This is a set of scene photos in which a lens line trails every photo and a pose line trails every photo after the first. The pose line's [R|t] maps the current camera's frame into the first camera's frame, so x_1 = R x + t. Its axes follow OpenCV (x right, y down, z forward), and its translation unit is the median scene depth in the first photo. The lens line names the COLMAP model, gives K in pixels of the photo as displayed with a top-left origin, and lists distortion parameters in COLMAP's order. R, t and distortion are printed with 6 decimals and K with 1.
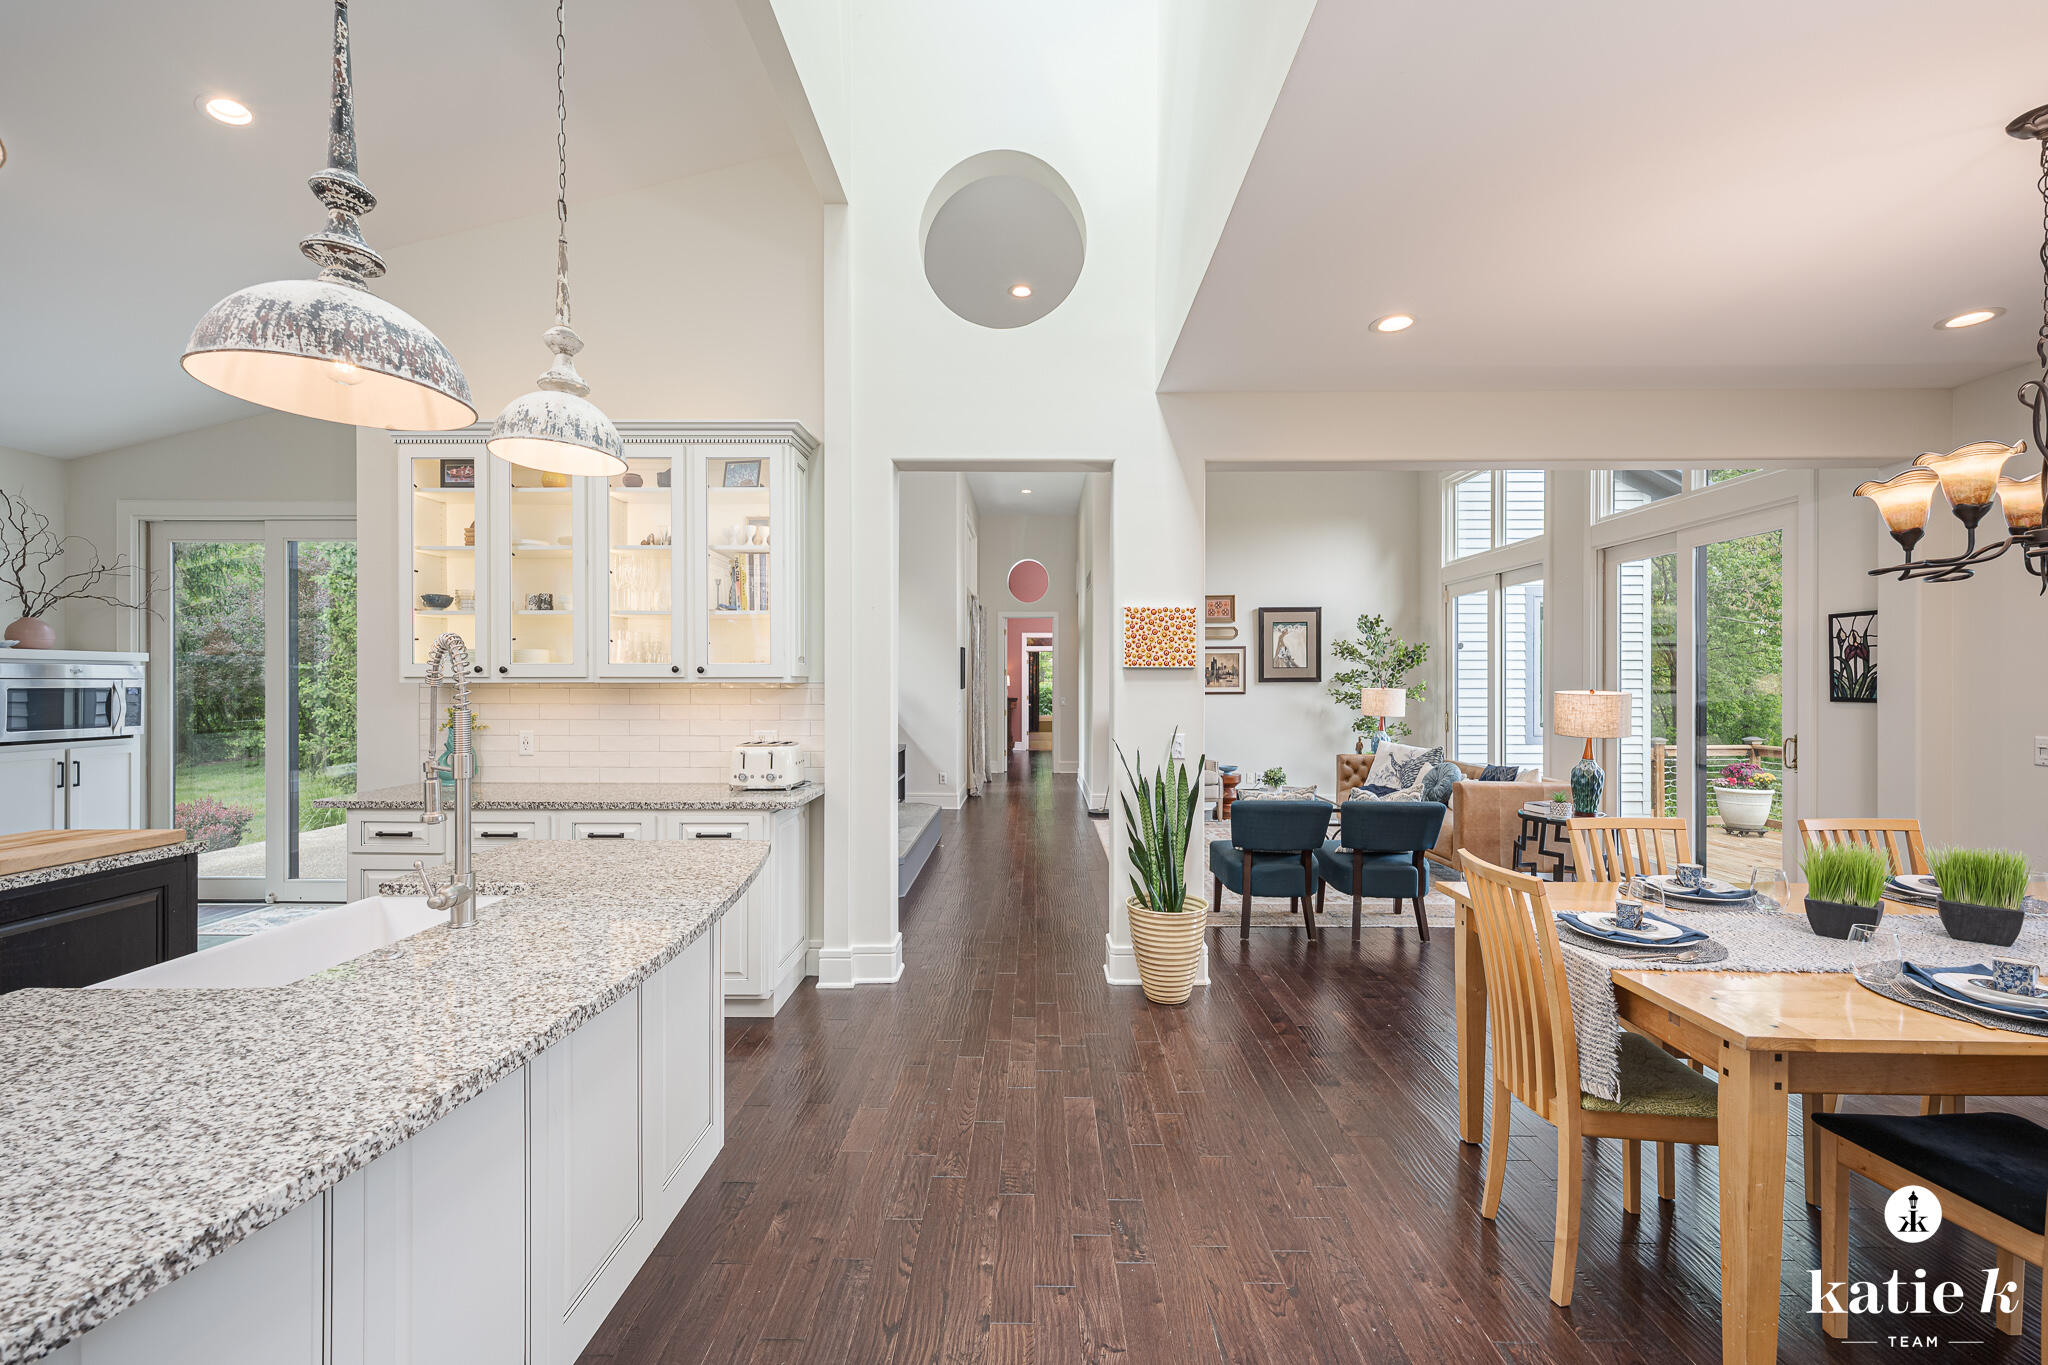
lens RADIAL K [[846.2, 0, 1017.4], [0, 846.2, 688.1], [0, 0, 1]] dist [0.002973, 0.001555]
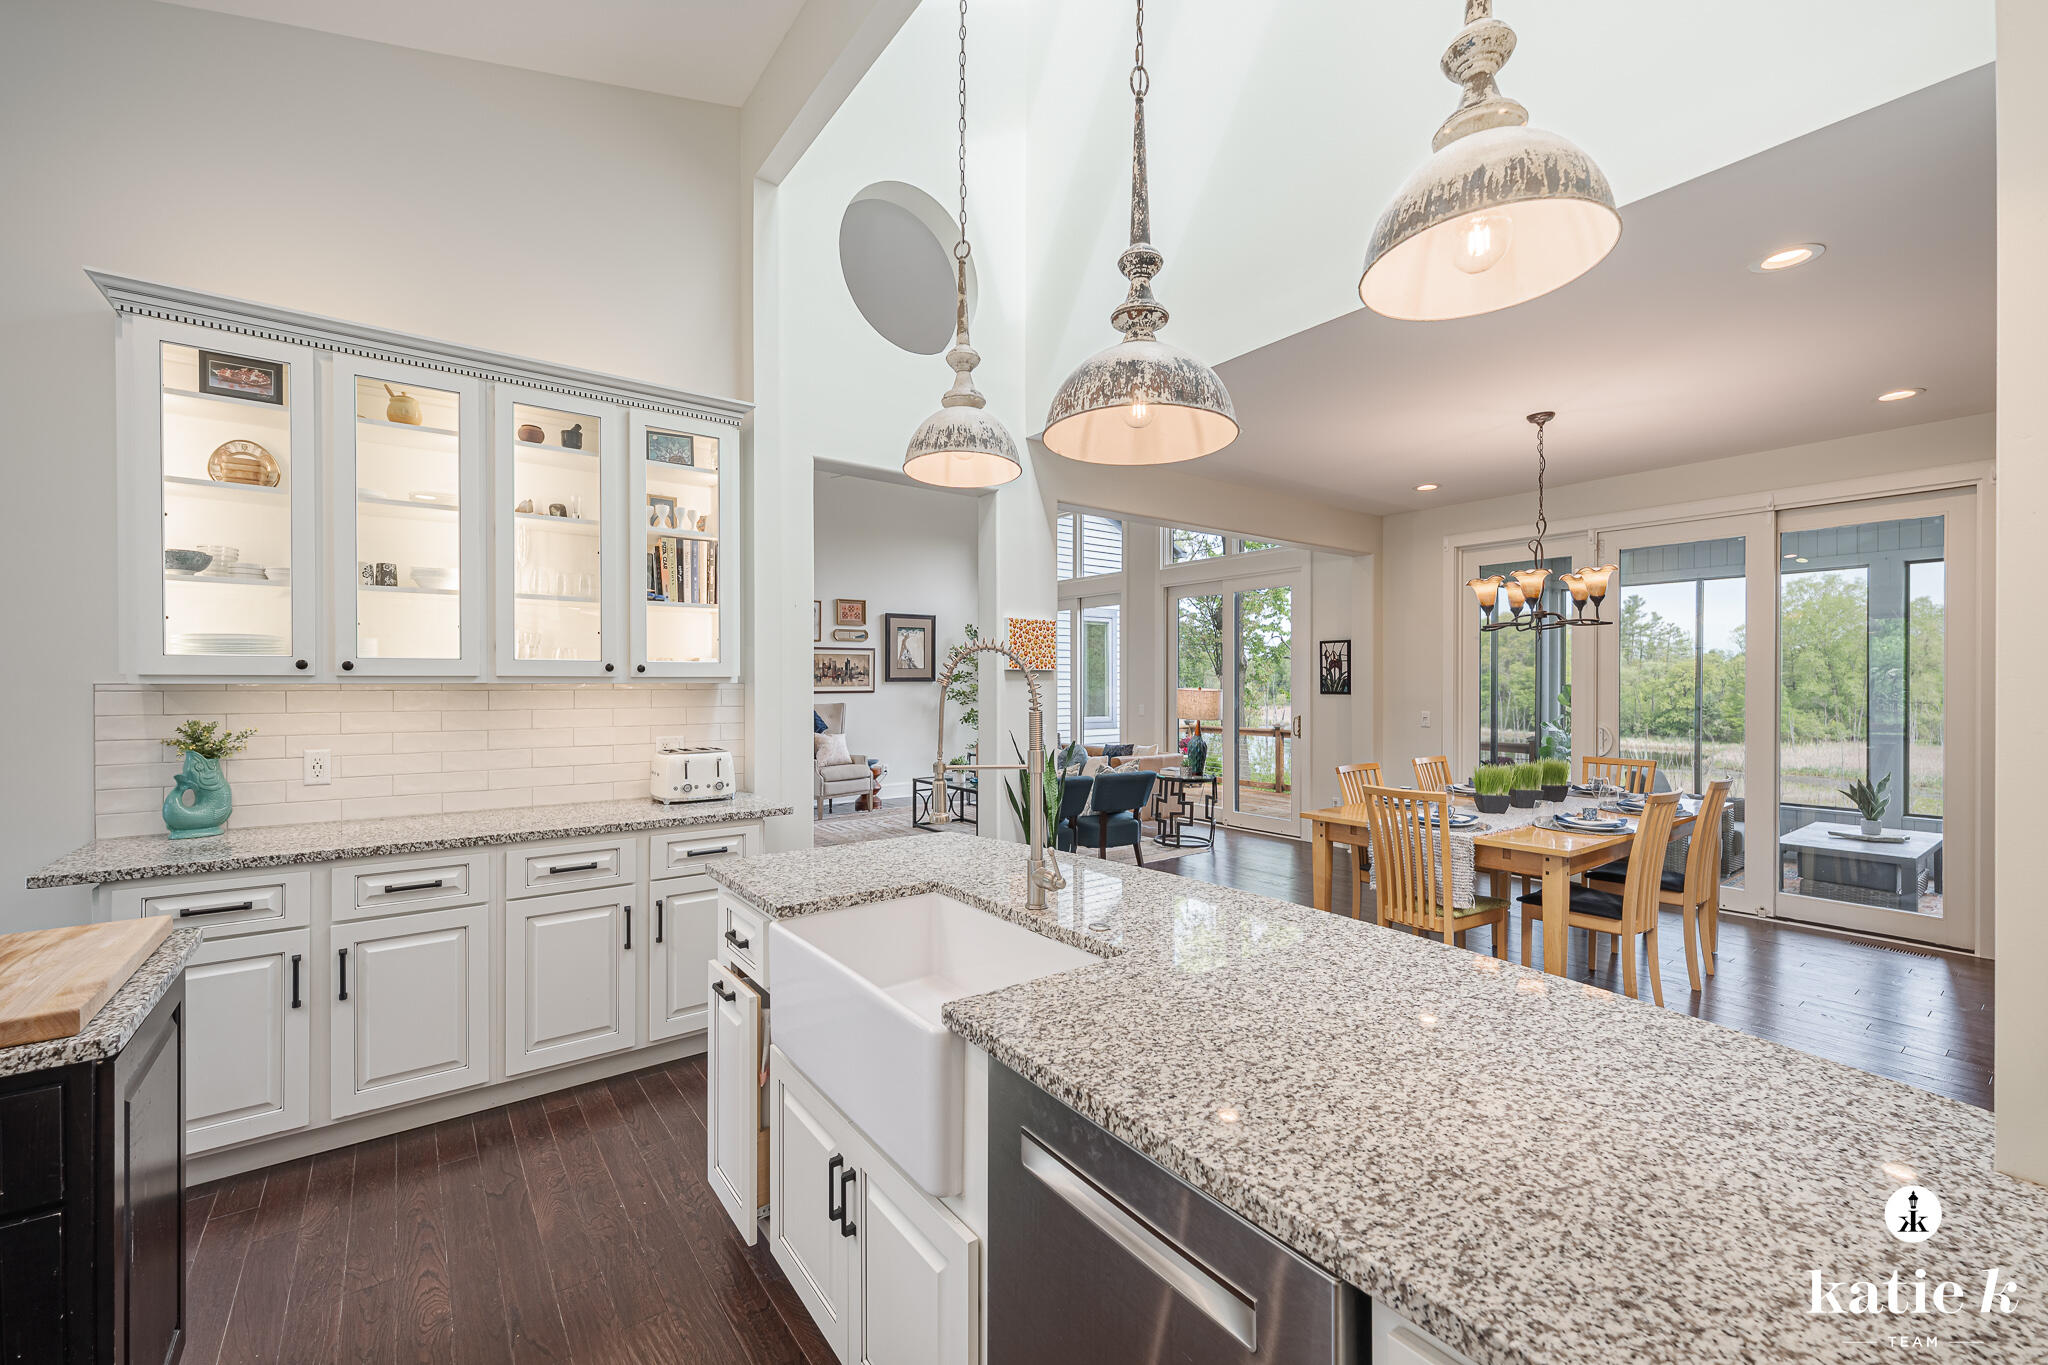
lens RADIAL K [[846.2, 0, 1028.0], [0, 846.2, 687.0], [0, 0, 1]] dist [0.002973, 0.001555]
pose [[0.788139, -0.003750, 0.615486, -0.544154], [0.003991, 0.999992, 0.000983, -0.001343], [-0.615484, 0.001682, 0.788147, 0.061788]]
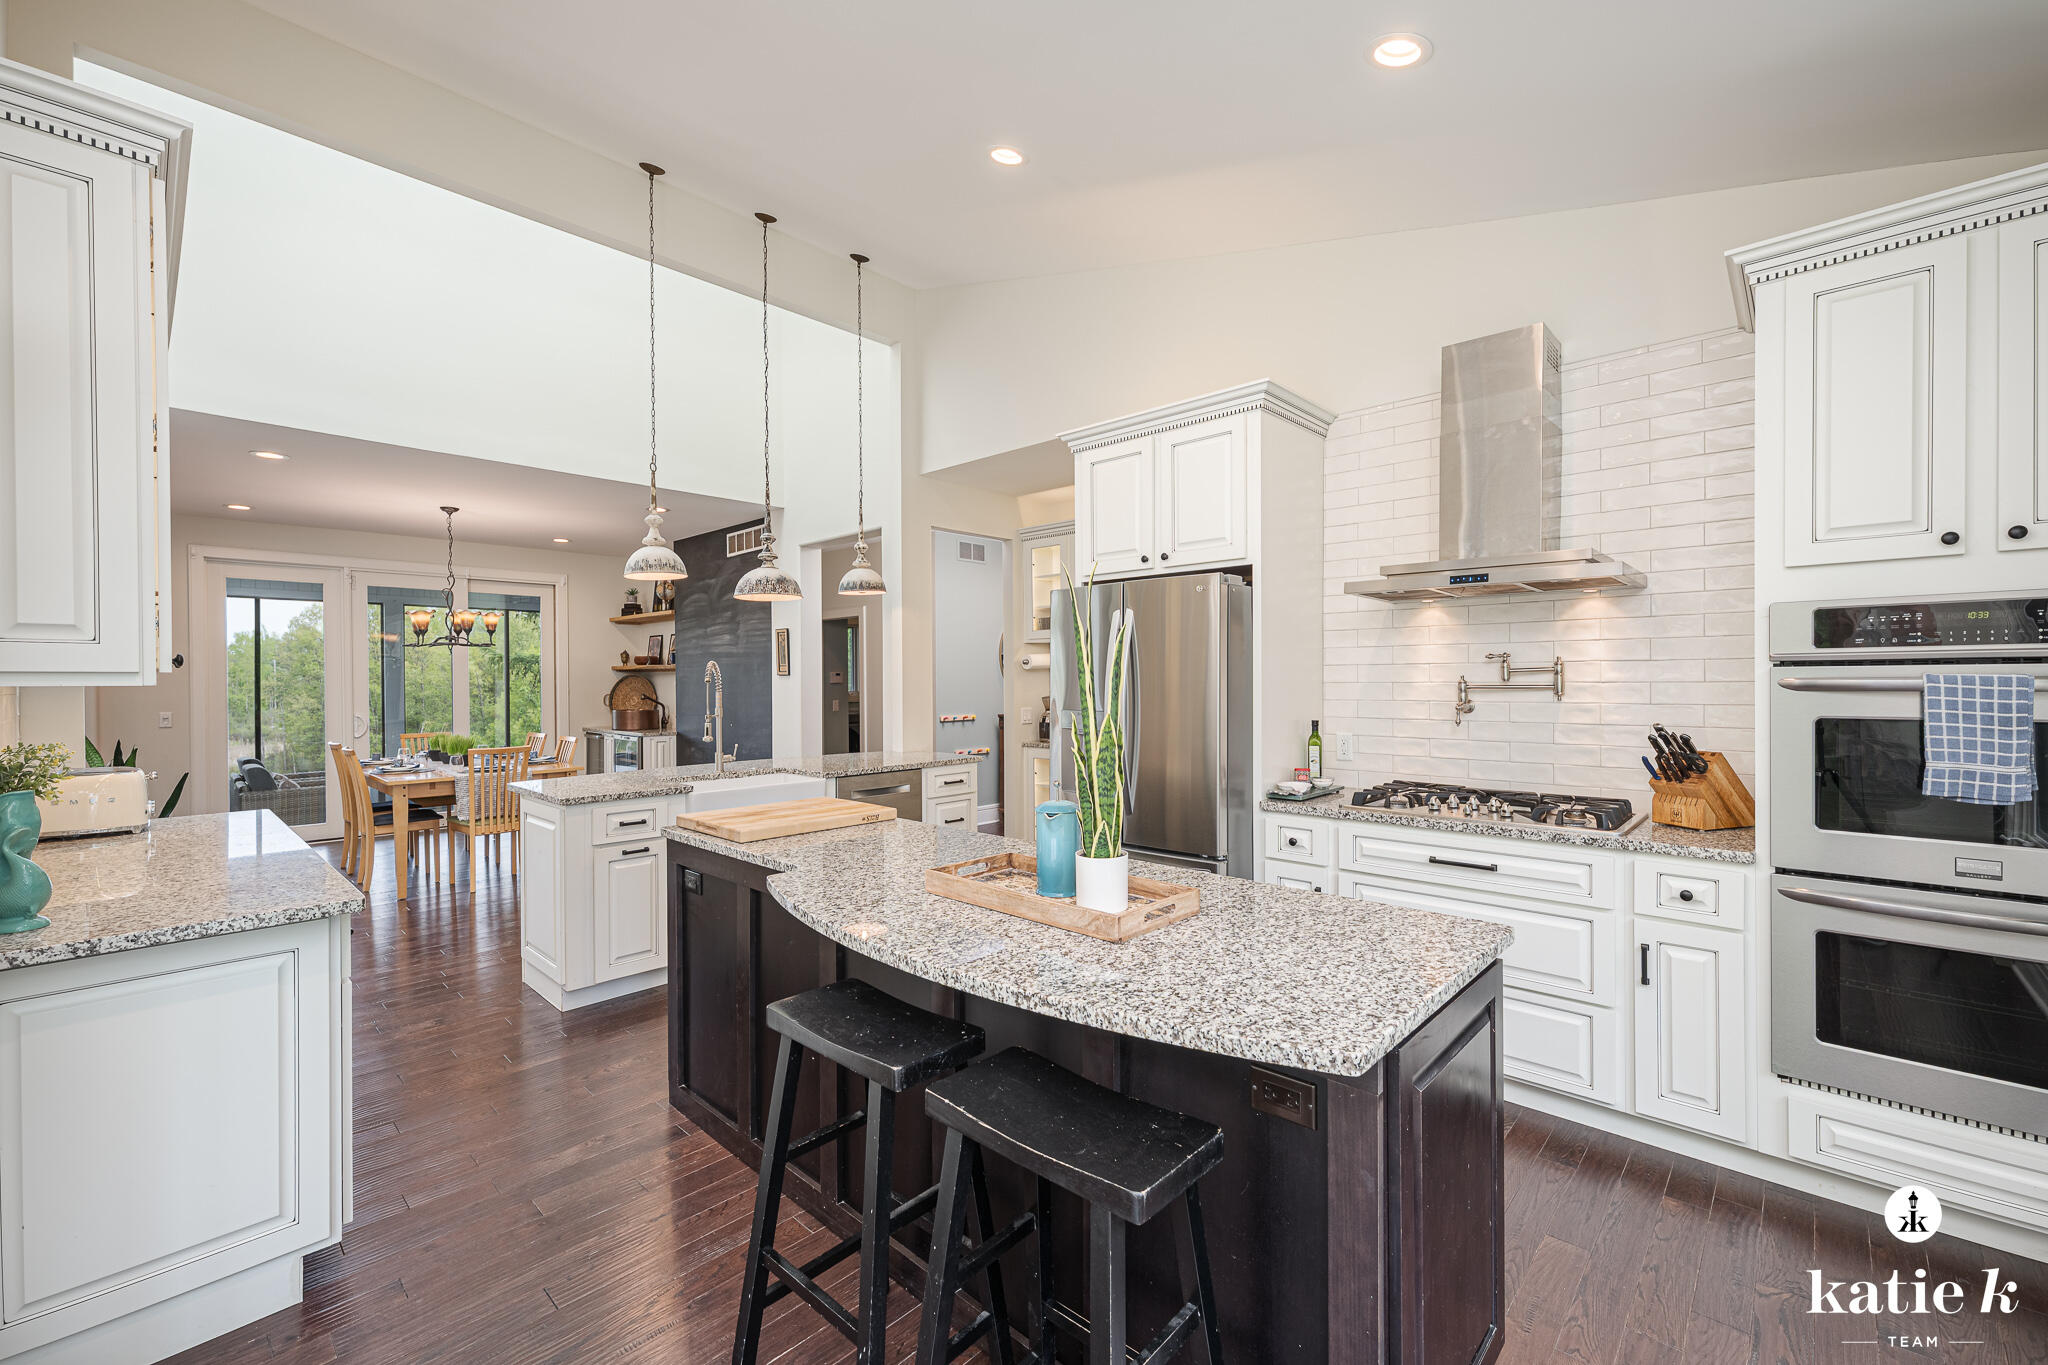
lens RADIAL K [[846.2, 0, 1024.5], [0, 846.2, 682.4], [0, 0, 1]] dist [0.002973, 0.001555]
pose [[-0.732565, 0.001881, 0.680695, -1.285175], [0.008419, 0.999945, 0.006297, -0.005648], [-0.680645, 0.010344, -0.732540, 0.940927]]
